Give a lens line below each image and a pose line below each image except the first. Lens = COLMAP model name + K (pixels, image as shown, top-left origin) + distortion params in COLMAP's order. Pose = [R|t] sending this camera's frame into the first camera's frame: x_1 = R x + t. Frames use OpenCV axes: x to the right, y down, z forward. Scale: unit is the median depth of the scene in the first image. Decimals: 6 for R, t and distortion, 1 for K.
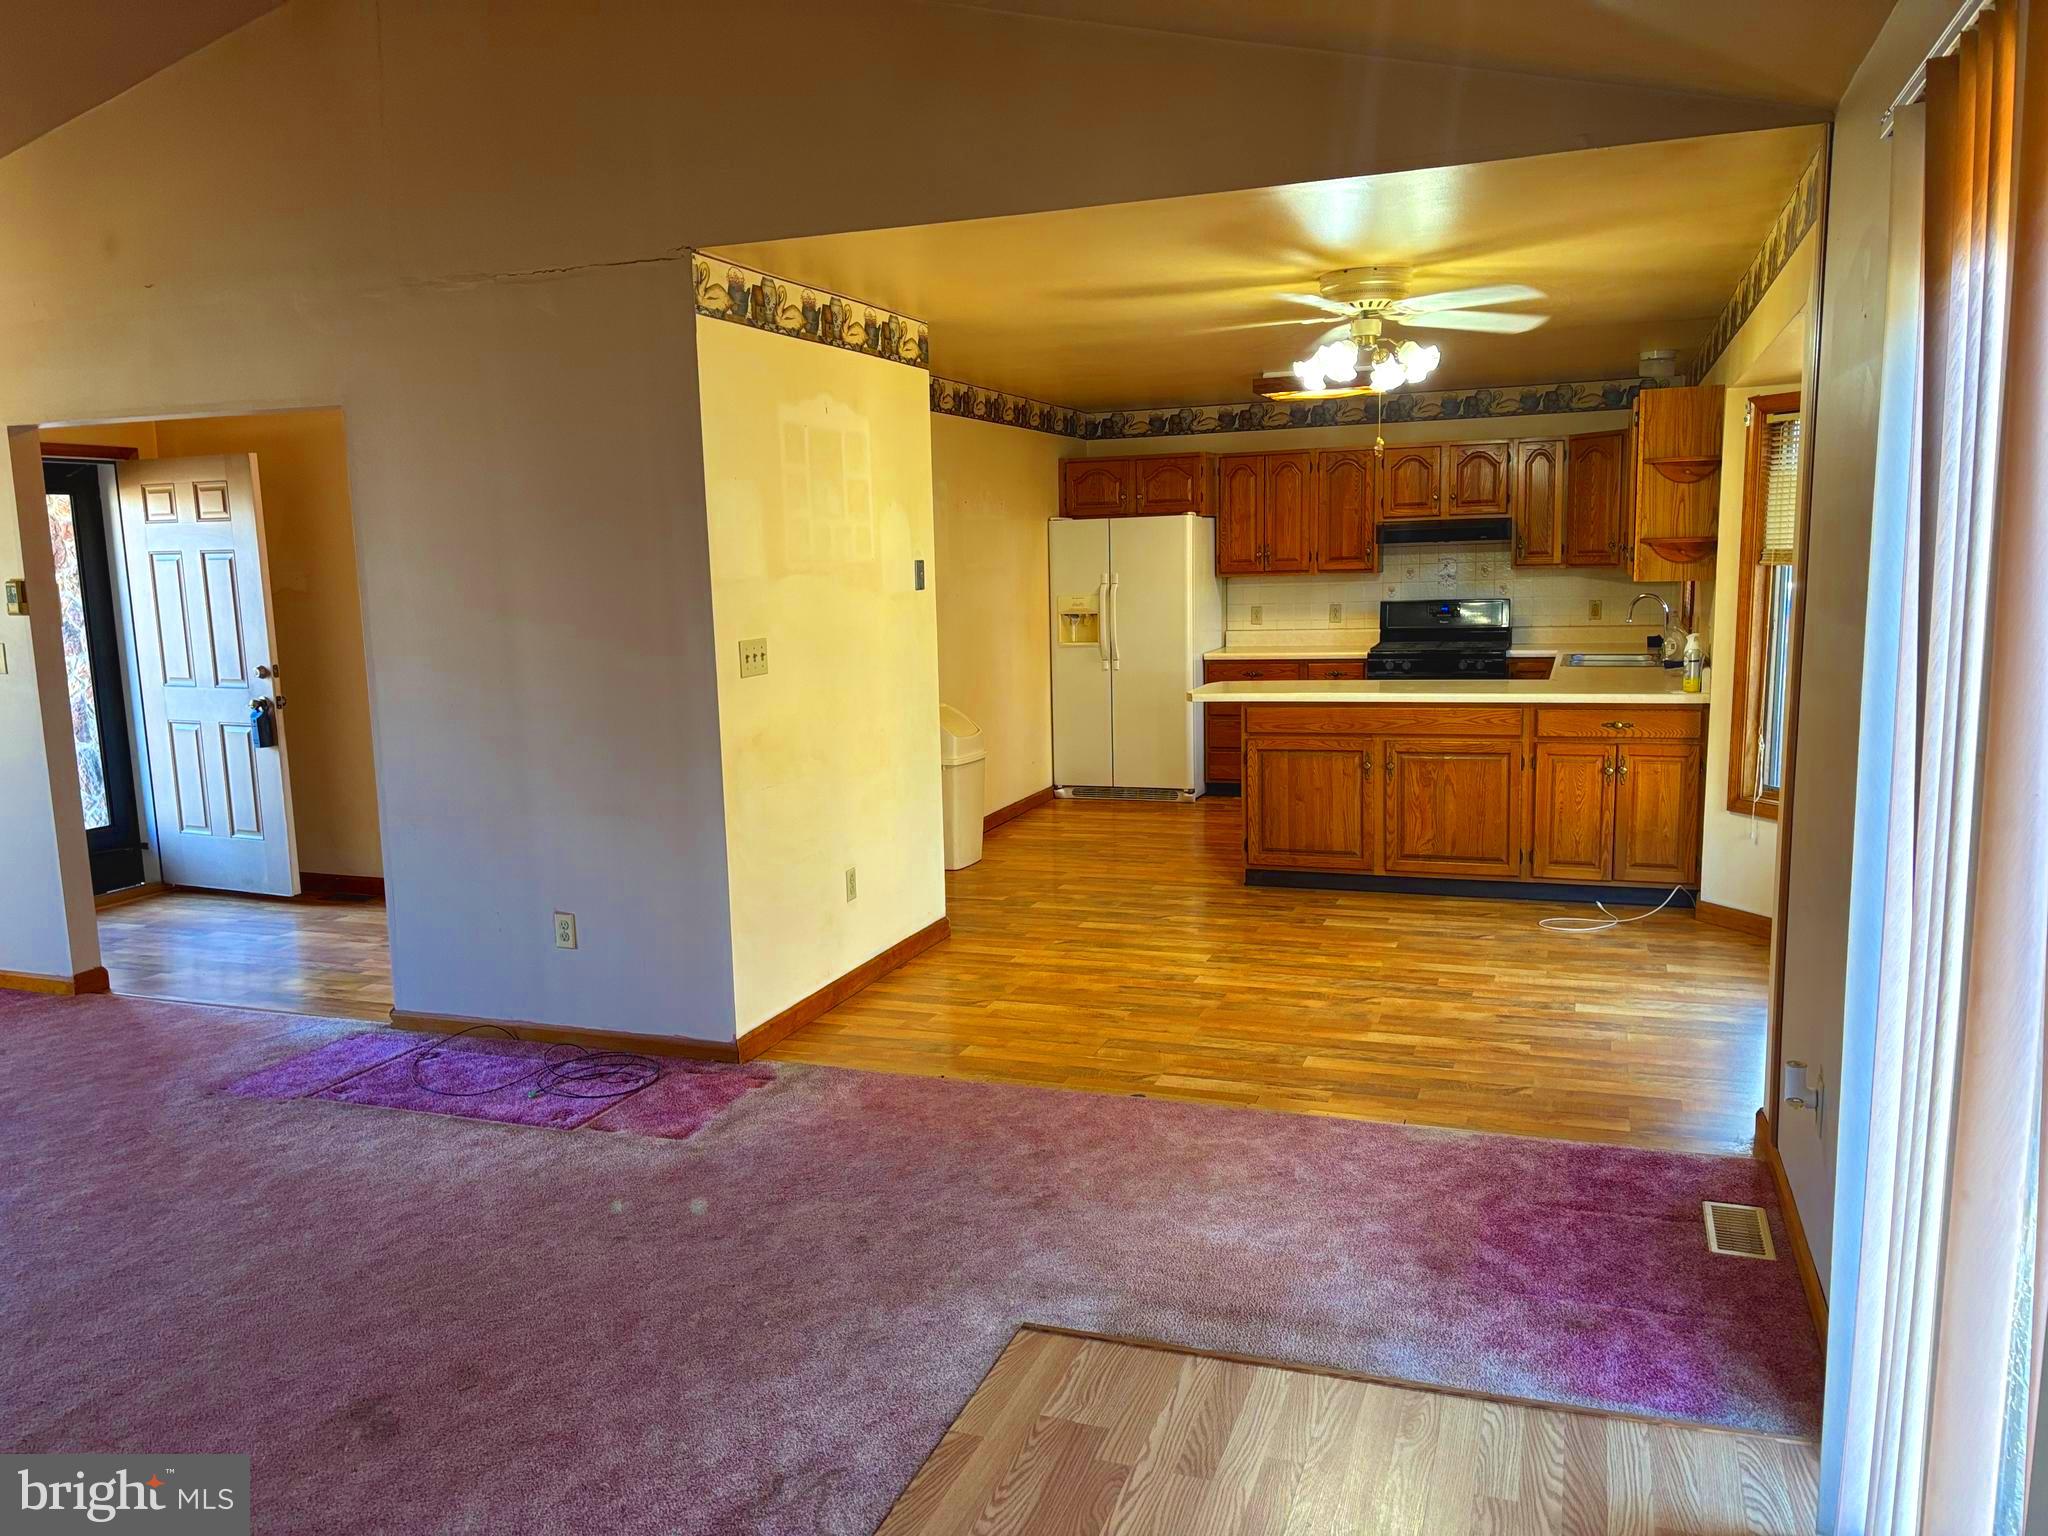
lens RADIAL K [[1518.8, 0, 1016.6], [0, 1518.8, 779.2], [0, 0, 1]] dist [0.099977, -0.111876]
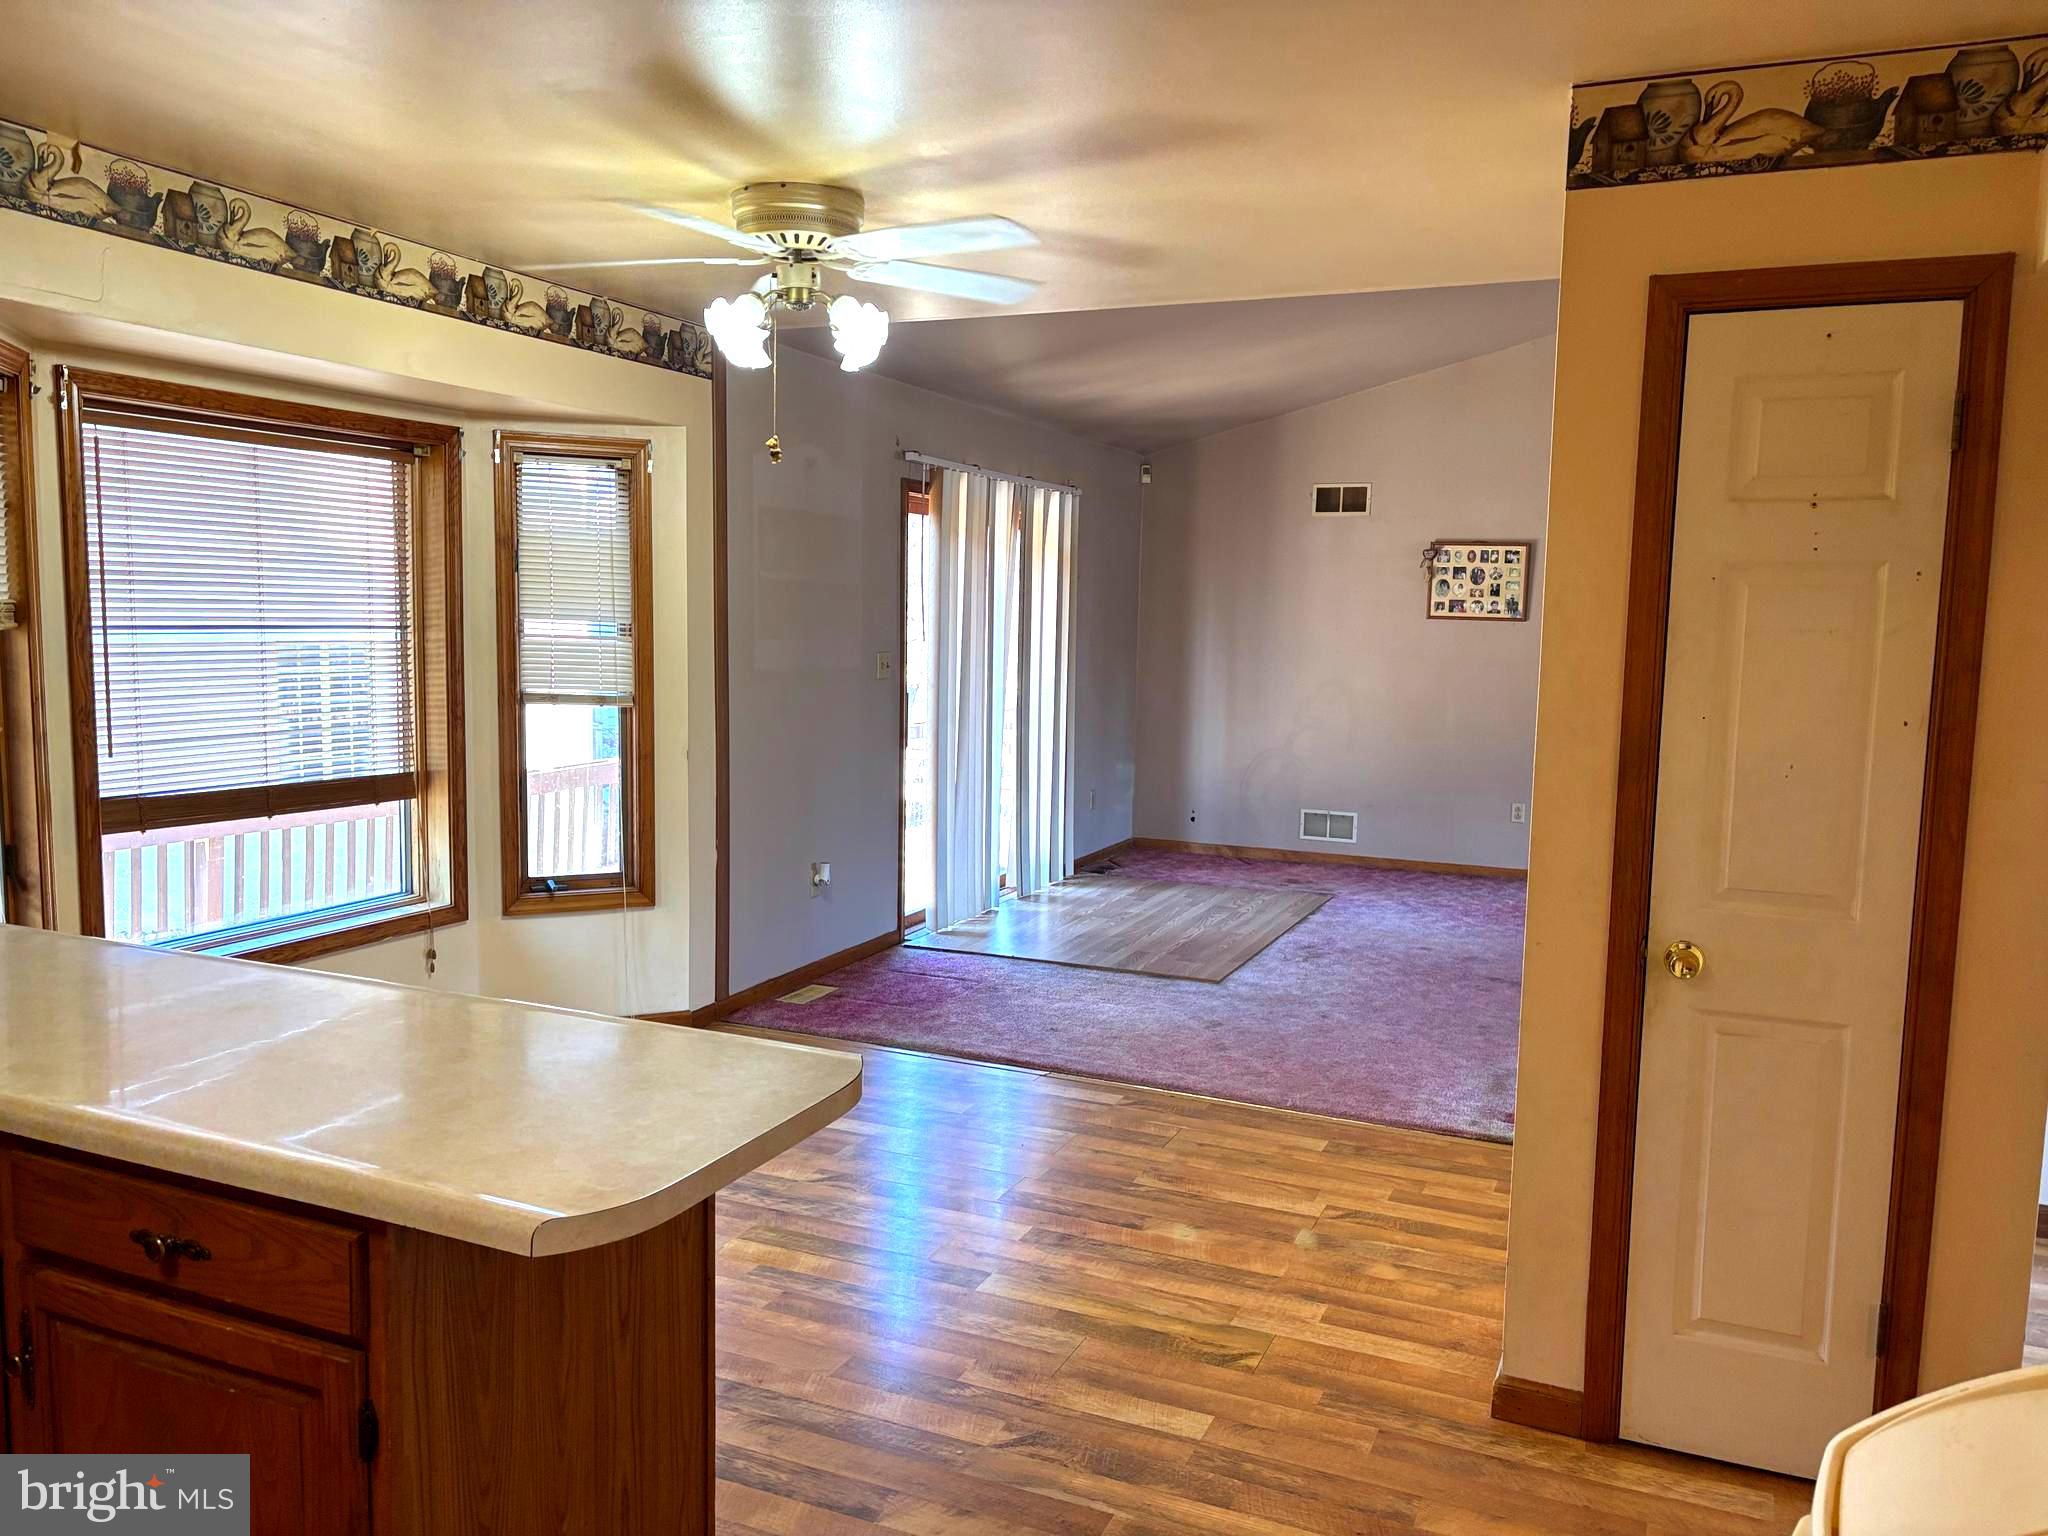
lens RADIAL K [[1518.8, 0, 1016.6], [0, 1518.8, 779.2], [0, 0, 1]] dist [0.099977, -0.111876]
pose [[-0.998118, 0.000202, 0.061324, 0.077239], [0.016333, 0.964753, 0.262649, -0.227748], [-0.059109, 0.263156, -0.962941, 1.527691]]
